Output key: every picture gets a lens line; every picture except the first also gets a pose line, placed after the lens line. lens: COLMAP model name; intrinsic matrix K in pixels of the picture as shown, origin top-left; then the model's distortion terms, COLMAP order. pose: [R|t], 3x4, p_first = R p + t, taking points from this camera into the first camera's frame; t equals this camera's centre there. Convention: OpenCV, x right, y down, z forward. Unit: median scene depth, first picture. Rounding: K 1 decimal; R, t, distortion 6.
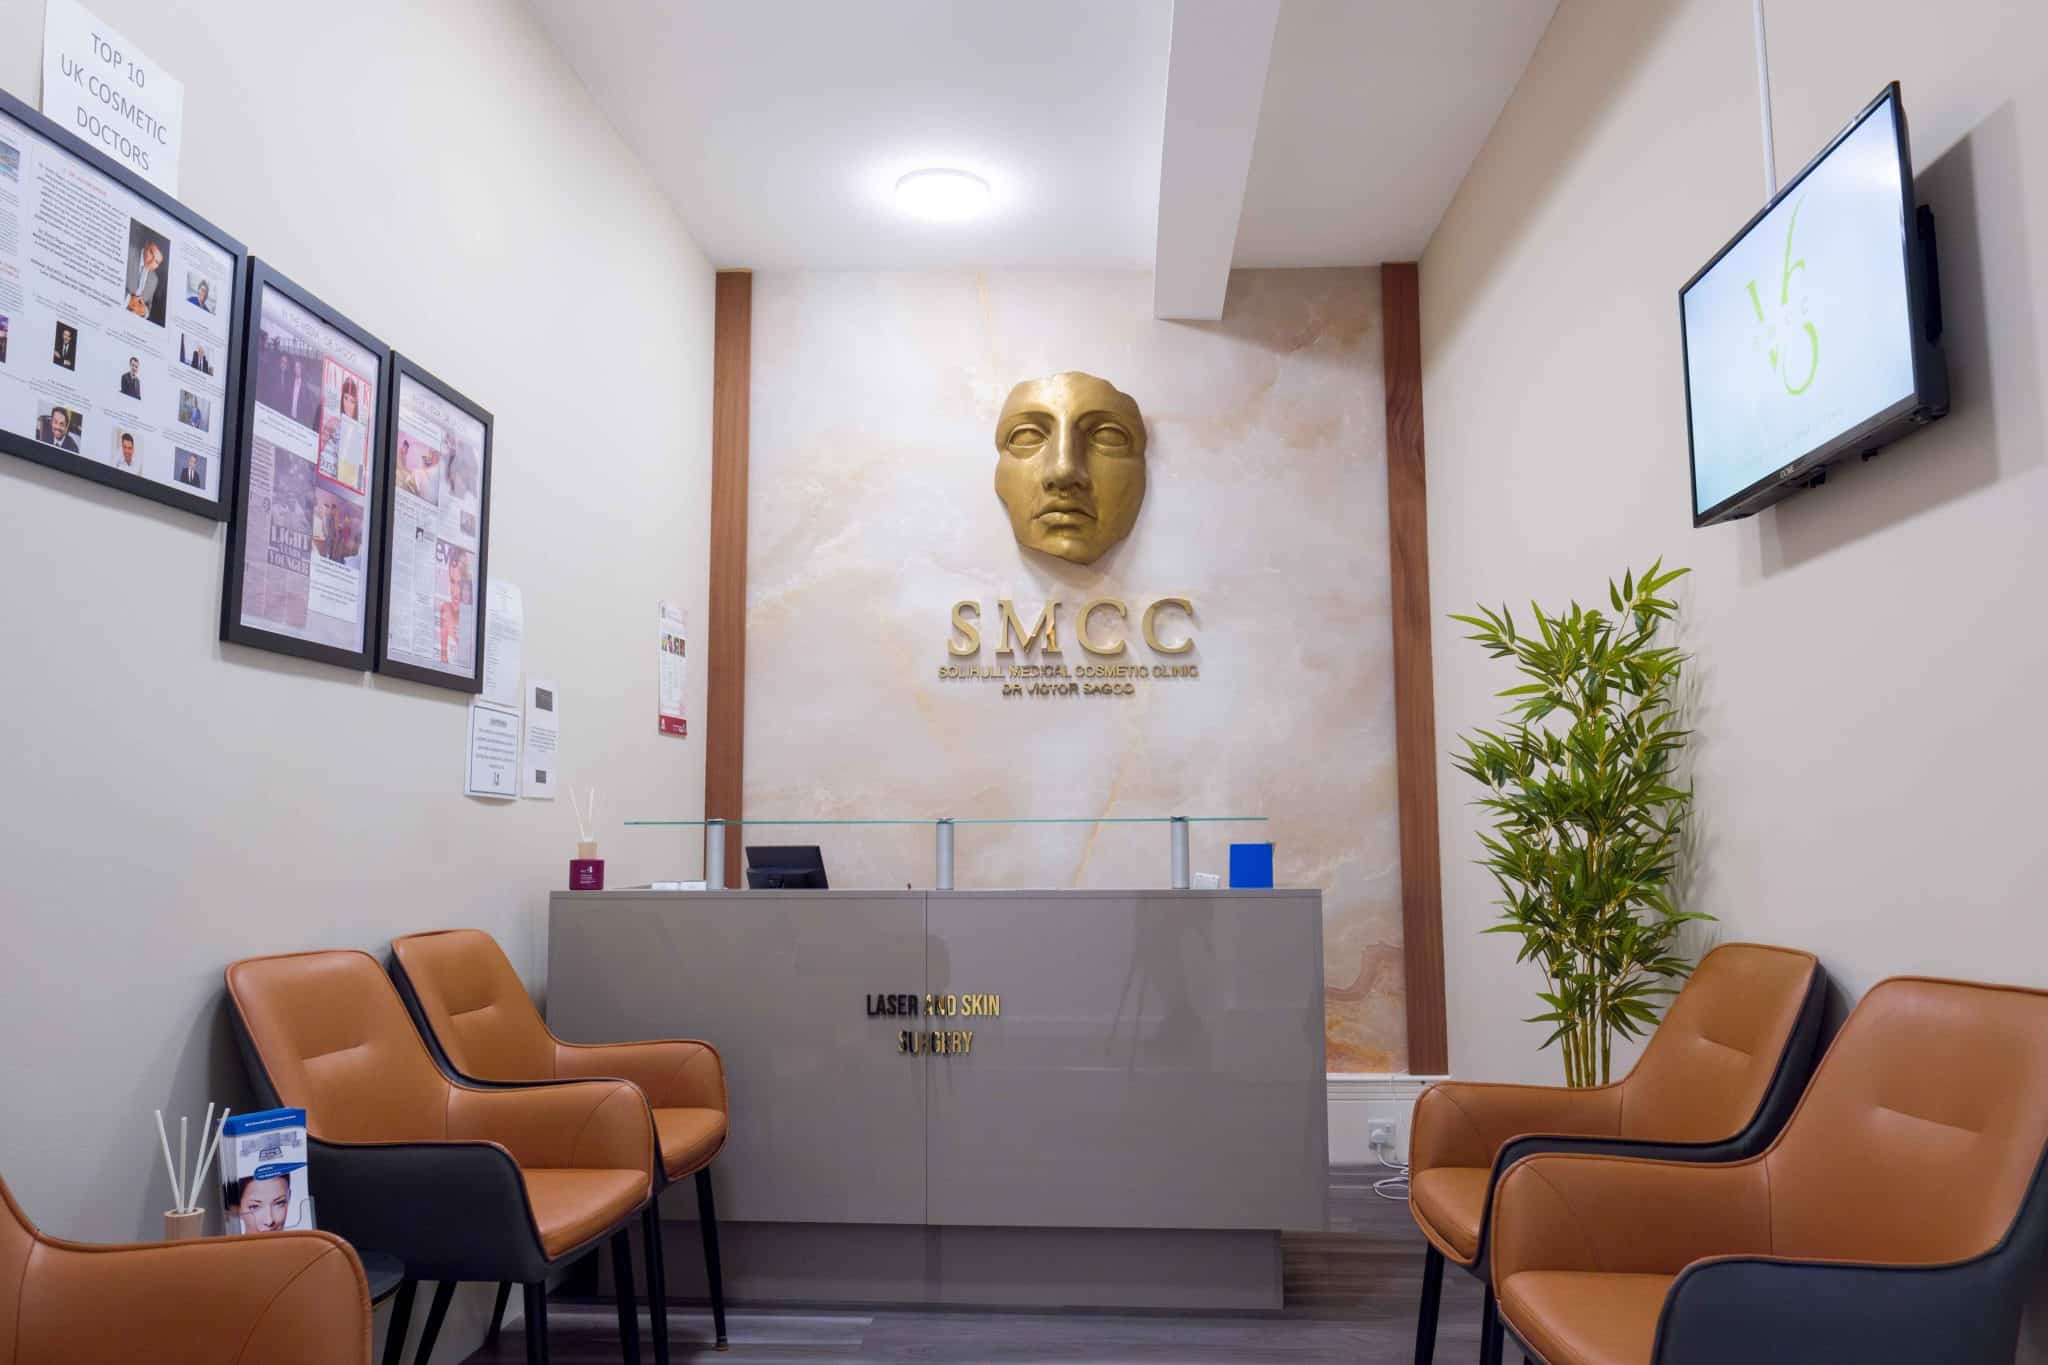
lens RADIAL K [[1470.2, 0, 1032.2], [0, 1470.2, 672.3], [0, 0, 1]] dist [-0.015346, 0.008942]
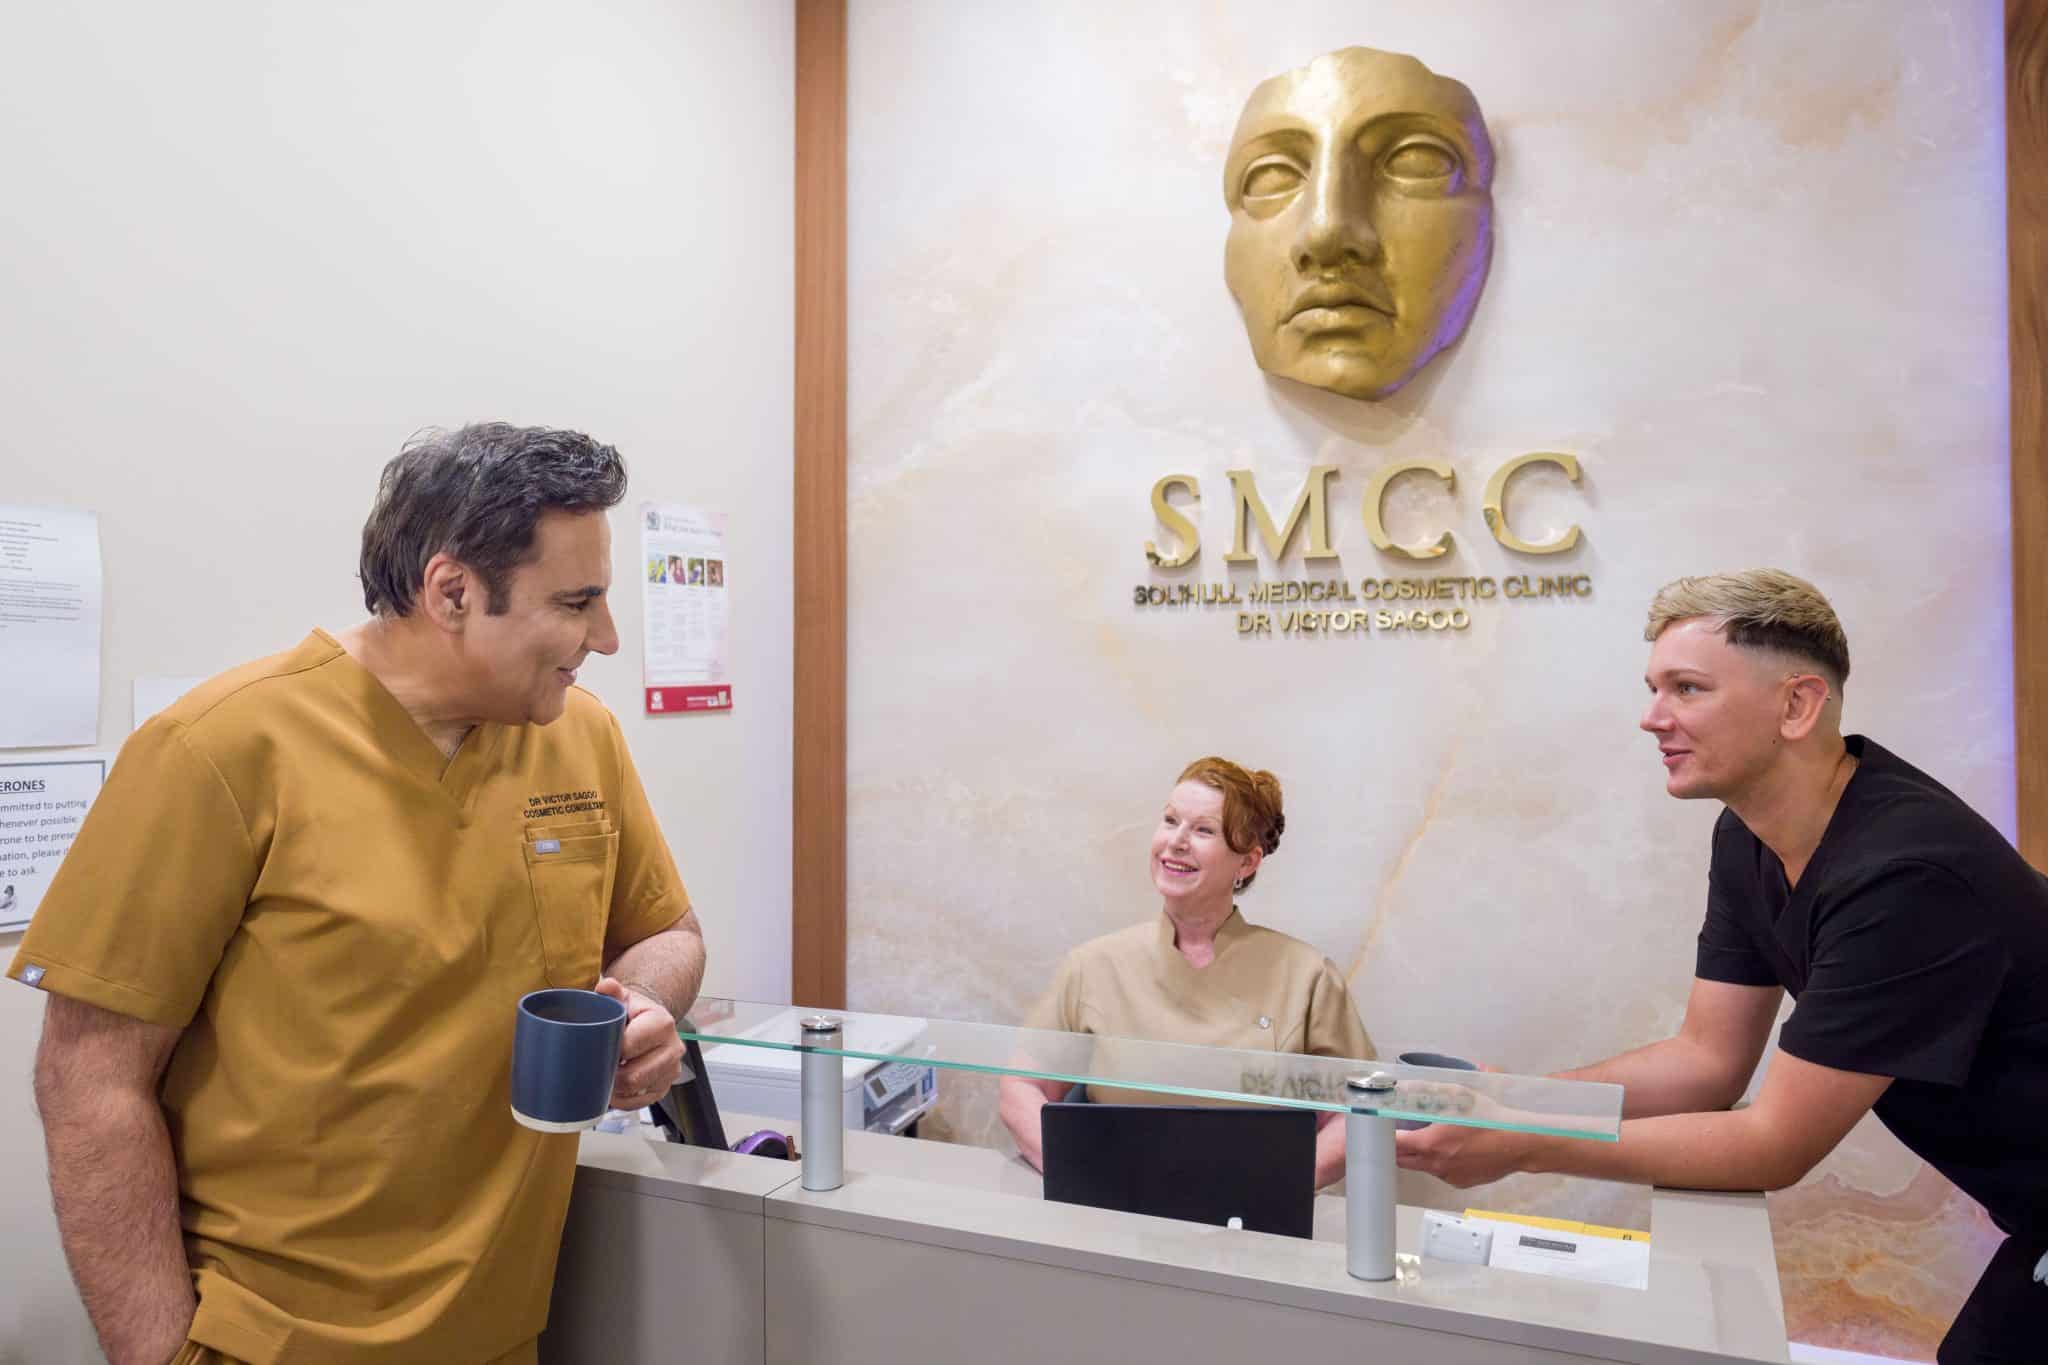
lens RADIAL K [[1470.2, 0, 1010.7], [0, 1470.2, 674.6], [0, 0, 1]] dist [-0.015346, 0.008942]
pose [[0.943345, -0.002909, -0.331800, 0.089423], [0.035978, 0.994963, 0.093568, -0.026263], [0.329857, -0.100204, 0.938698, 0.414743]]
